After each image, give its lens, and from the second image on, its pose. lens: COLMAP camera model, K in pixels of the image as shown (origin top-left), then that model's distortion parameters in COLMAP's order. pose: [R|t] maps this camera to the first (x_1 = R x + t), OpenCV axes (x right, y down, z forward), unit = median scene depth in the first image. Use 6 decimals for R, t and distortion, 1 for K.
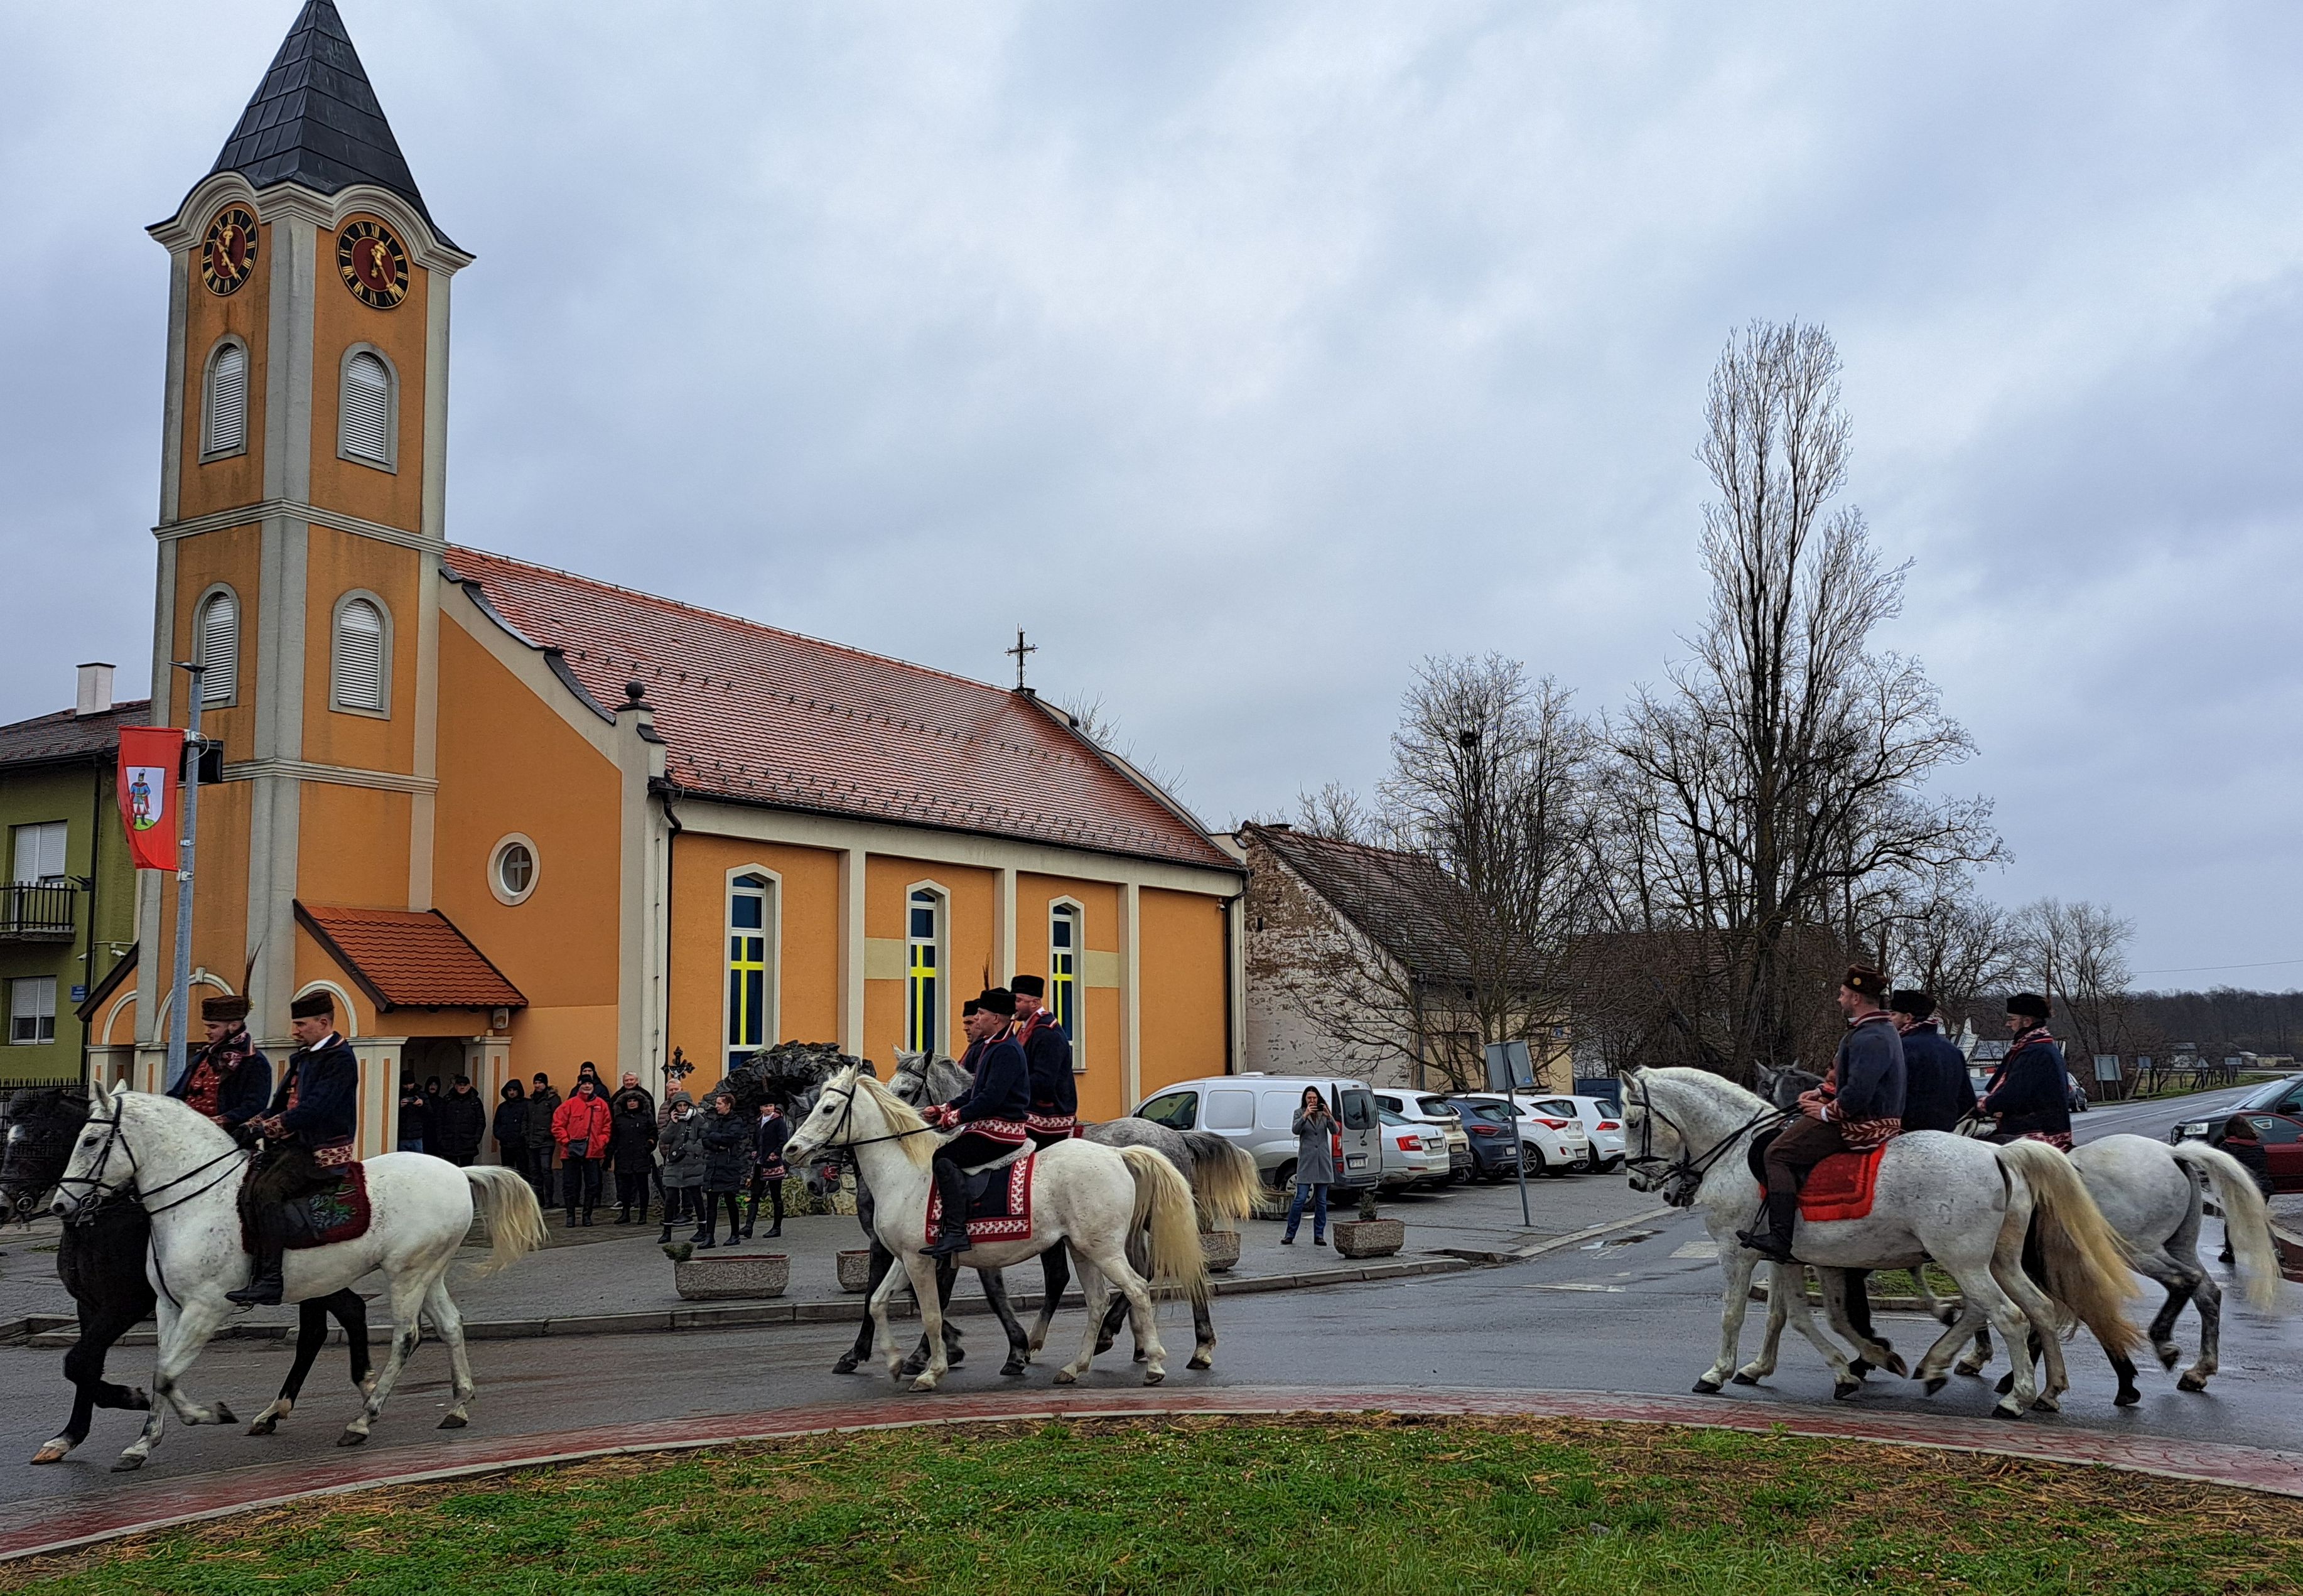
lens RADIAL K [[2045.0, 0, 1151.8], [0, 2045.0, 787.7], [0, 0, 1]] dist [0.061517, -0.047607]
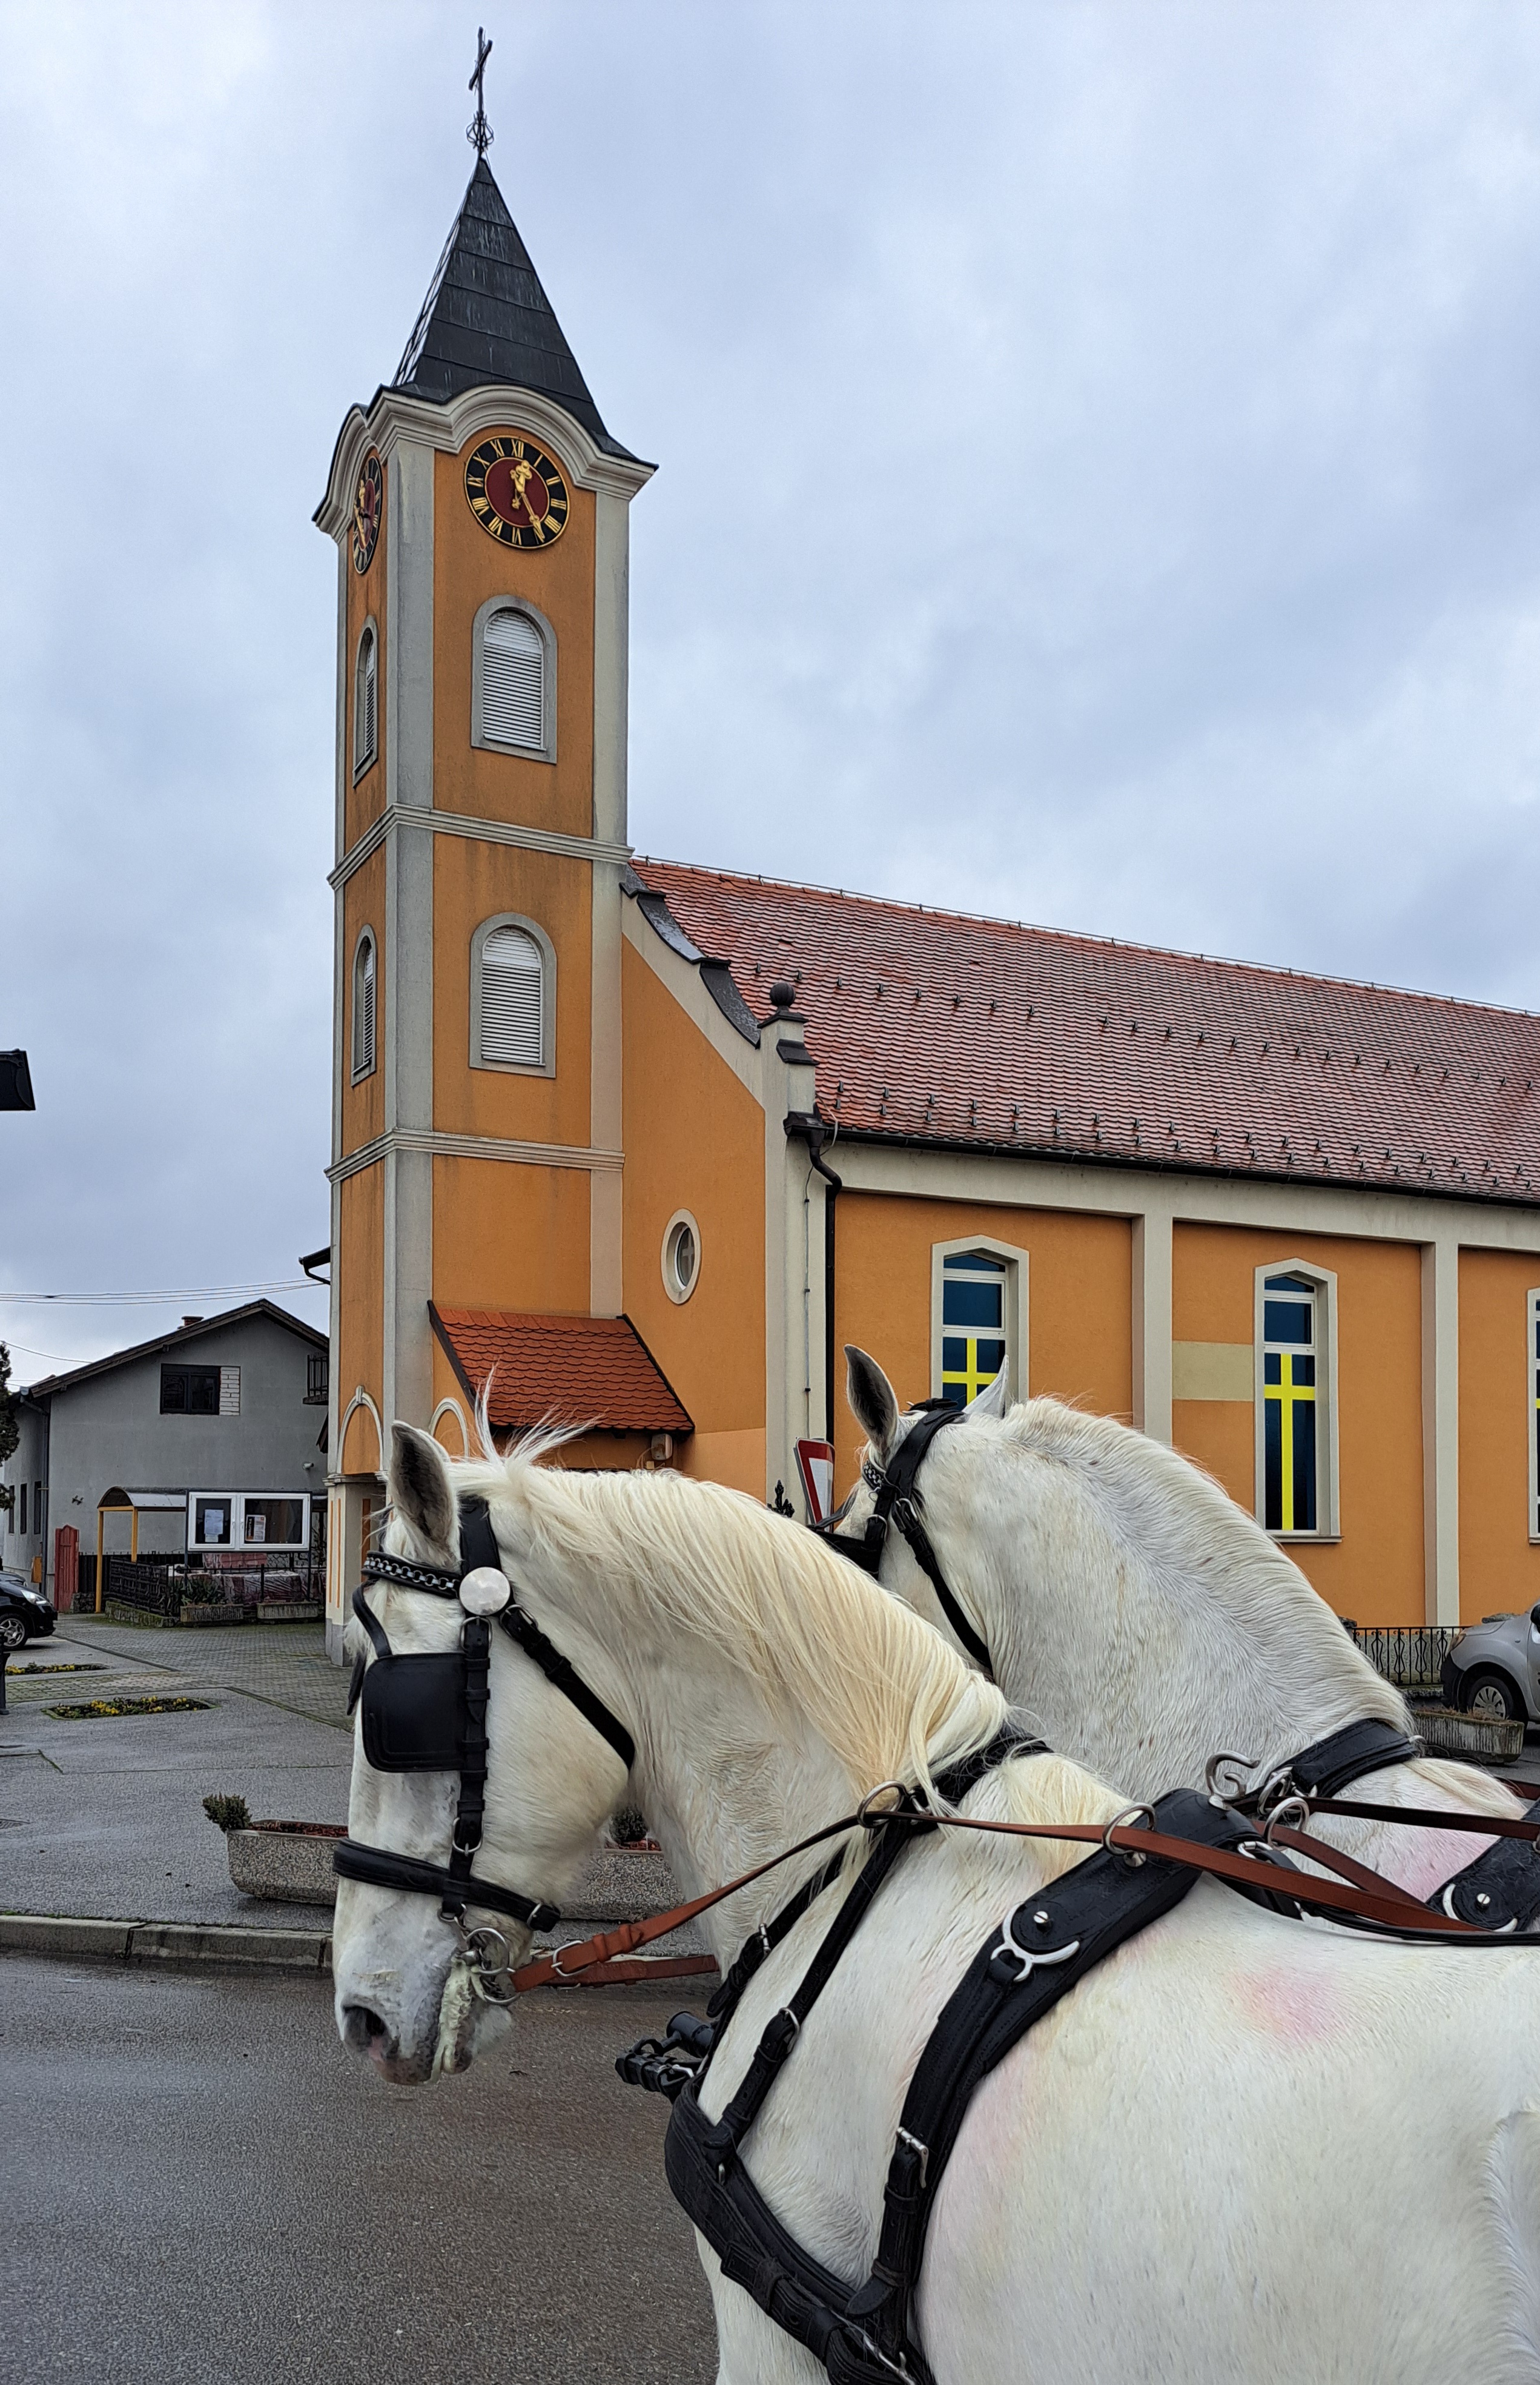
lens RADIAL K [[1973.7, 0, 853.5], [0, 1973.7, 1457.6], [0, 0, 1]] dist [0.040985, -0.035534]
pose [[0.857580, -0.000351, -0.514351, 0.122285], [0.049280, 0.995455, 0.081486, 0.056359], [0.511985, -0.095228, 0.853699, 0.388377]]
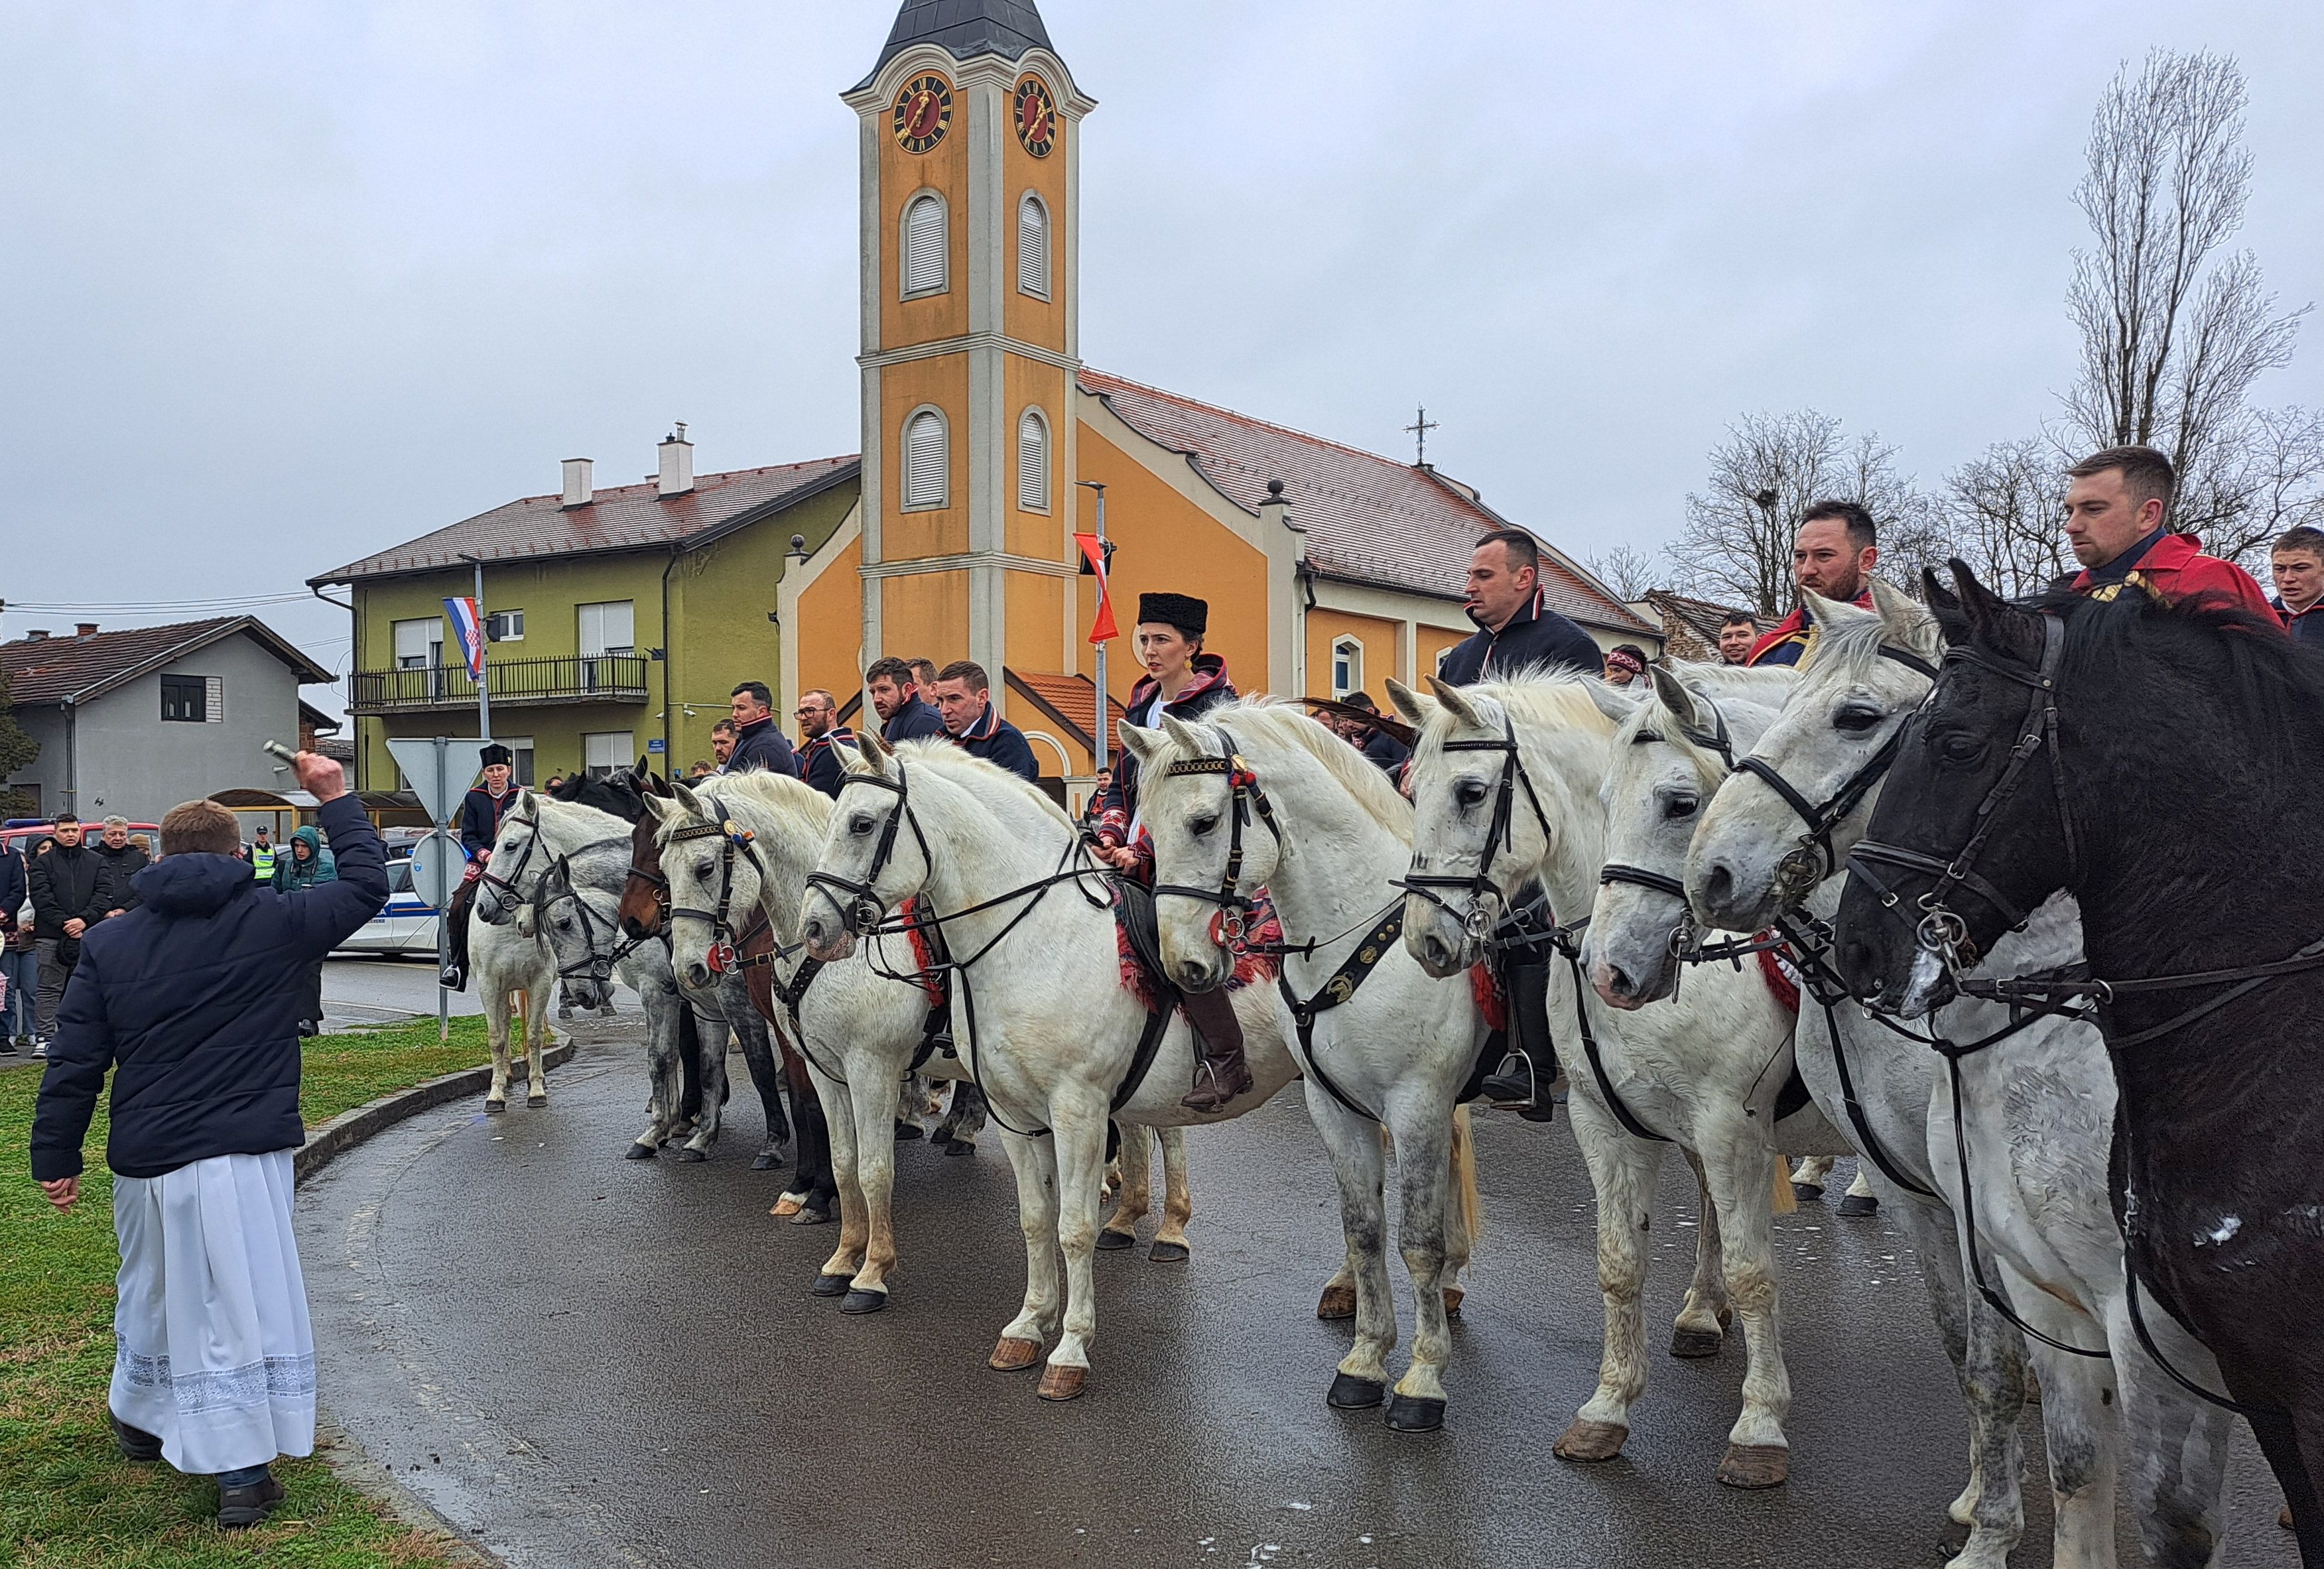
lens RADIAL K [[2149.6, 0, 850.5], [0, 2149.6, 901.8], [0, 0, 1]] dist [0.031441, -0.004727]
pose [[0.989319, 0.011799, -0.145290, -0.299220], [0.012034, 0.986705, 0.162078, -0.015412], [0.145271, -0.162095, 0.976023, -0.278053]]
